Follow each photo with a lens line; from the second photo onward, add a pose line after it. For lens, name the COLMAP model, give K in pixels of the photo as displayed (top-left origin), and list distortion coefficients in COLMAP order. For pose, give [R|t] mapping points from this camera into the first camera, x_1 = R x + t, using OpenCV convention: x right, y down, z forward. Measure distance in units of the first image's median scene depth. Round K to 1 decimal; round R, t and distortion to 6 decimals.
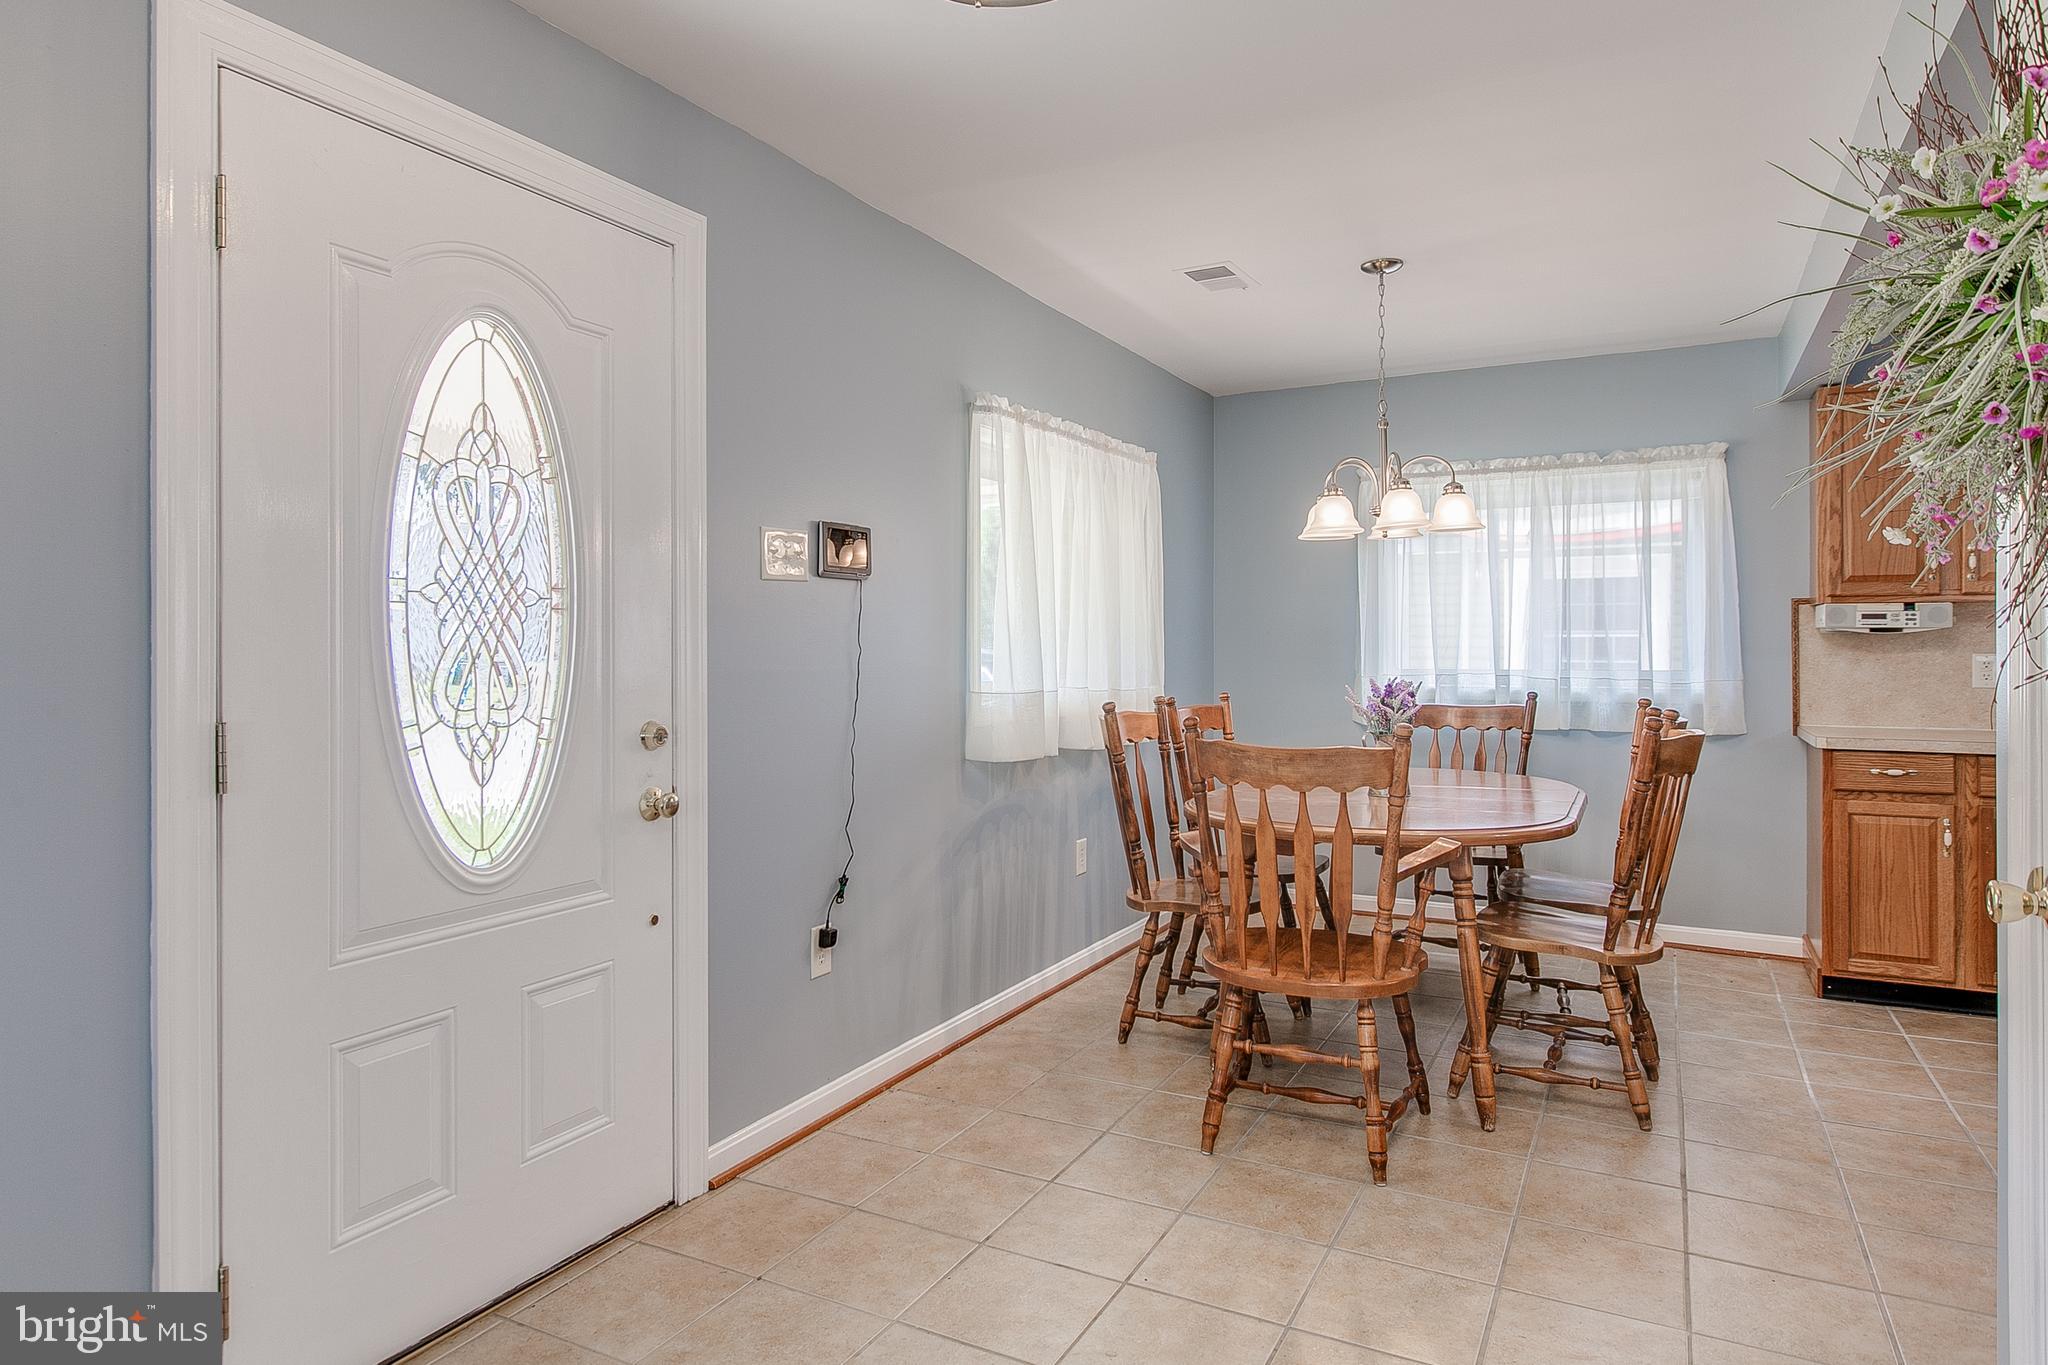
lens RADIAL K [[1208.6, 0, 1019.5], [0, 1208.6, 650.8], [0, 0, 1]] dist [-0.000047, -0.000339]
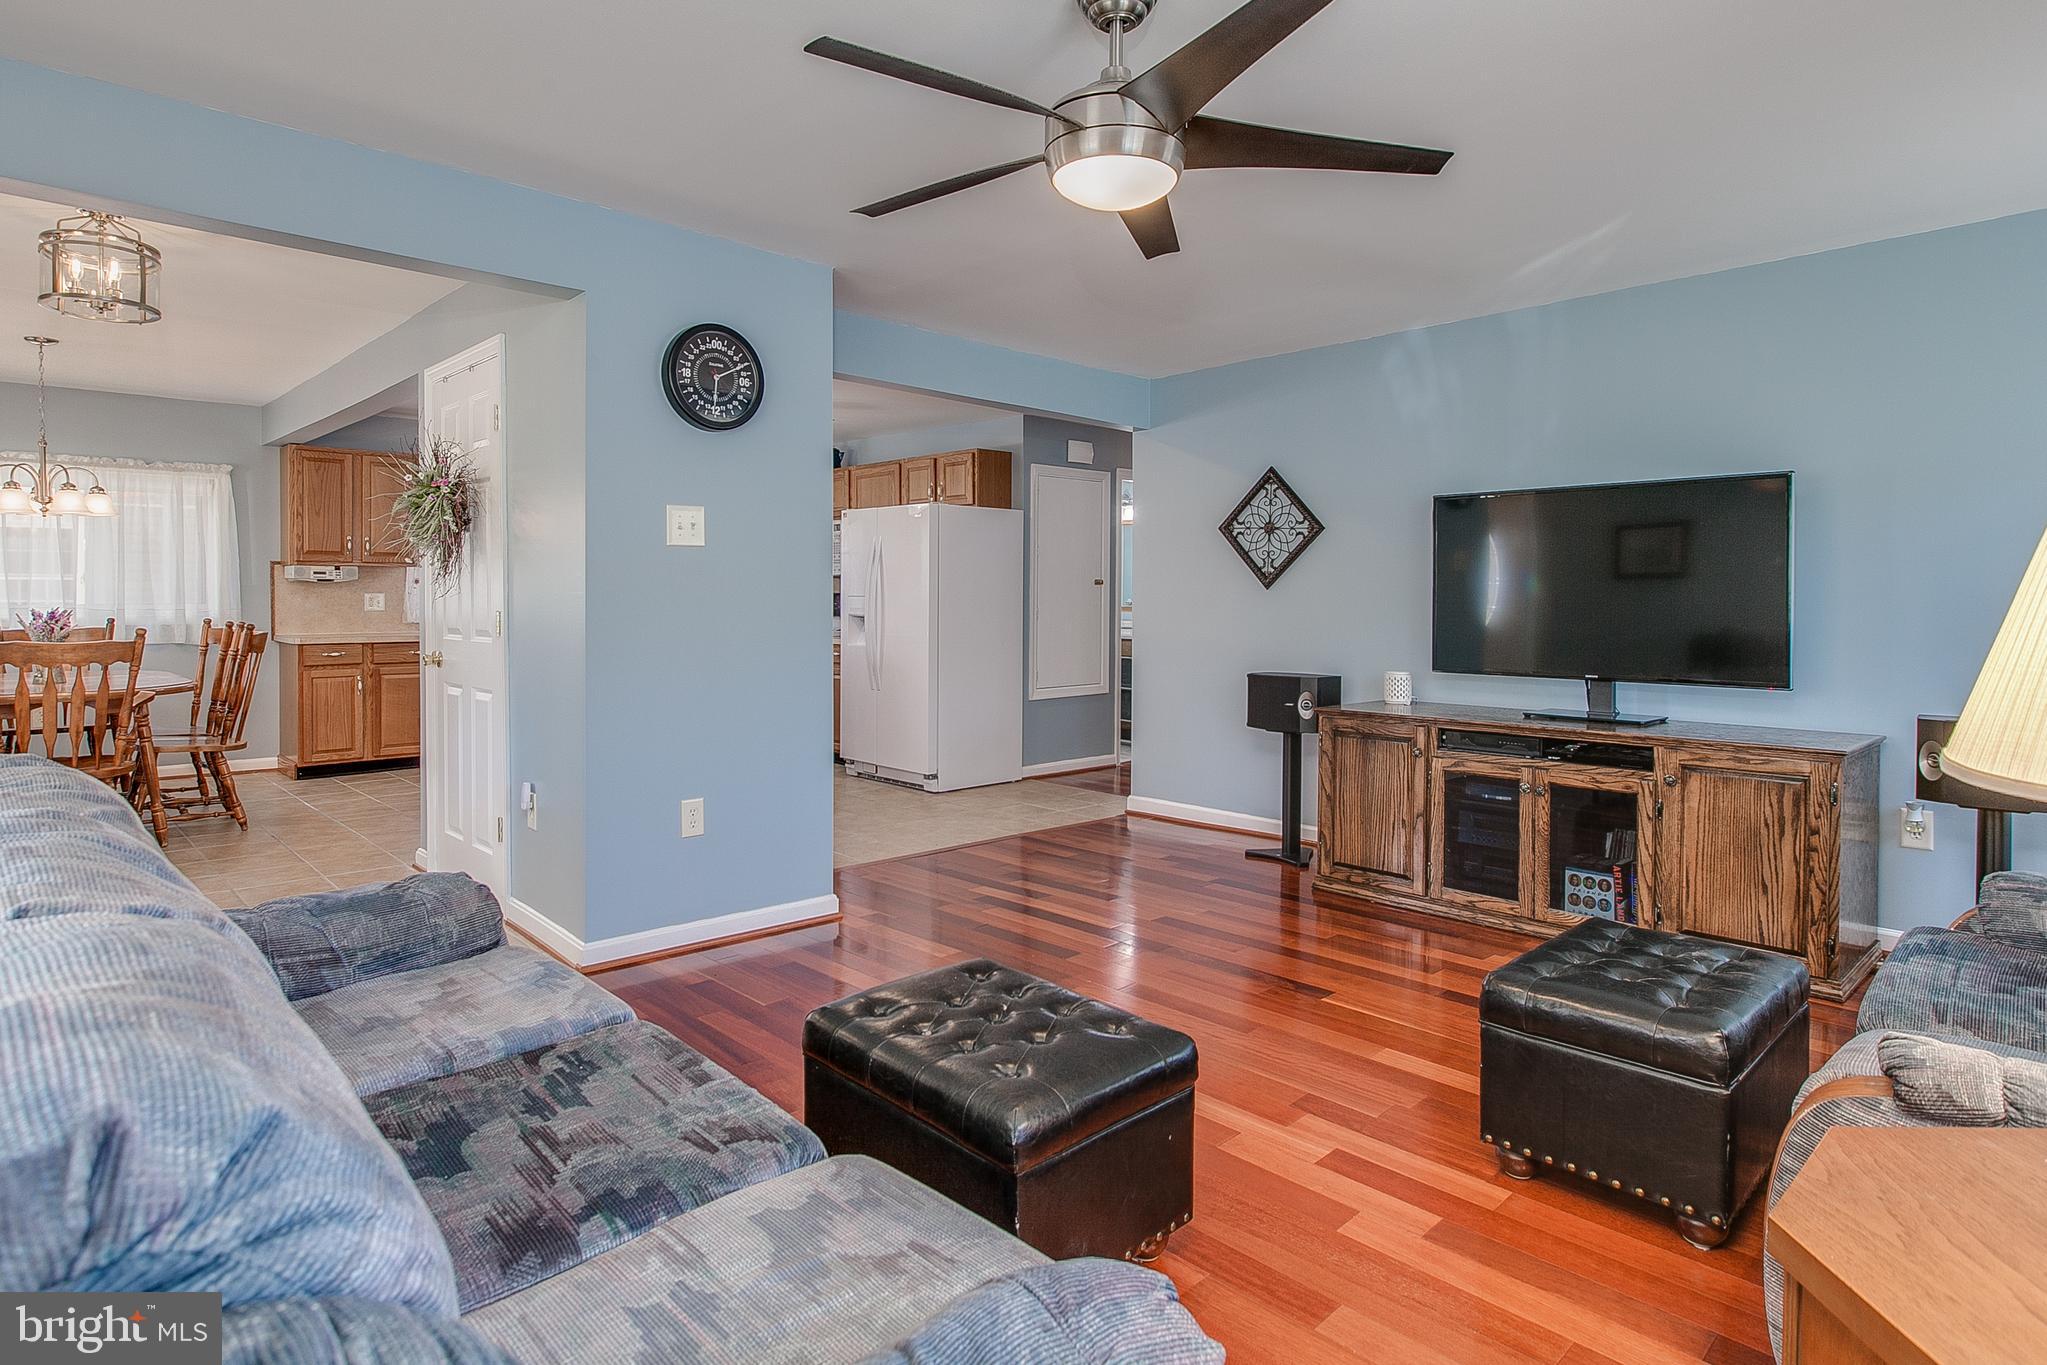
lens RADIAL K [[1142.7, 0, 1020.8], [0, 1142.7, 613.3], [0, 0, 1]] dist [-0.000995, -0.000173]
pose [[0.328539, -0.015361, 0.944365, -0.622524], [-0.003931, 0.999837, 0.017631, -0.001604], [-0.944482, -0.009505, 0.328426, -0.619190]]
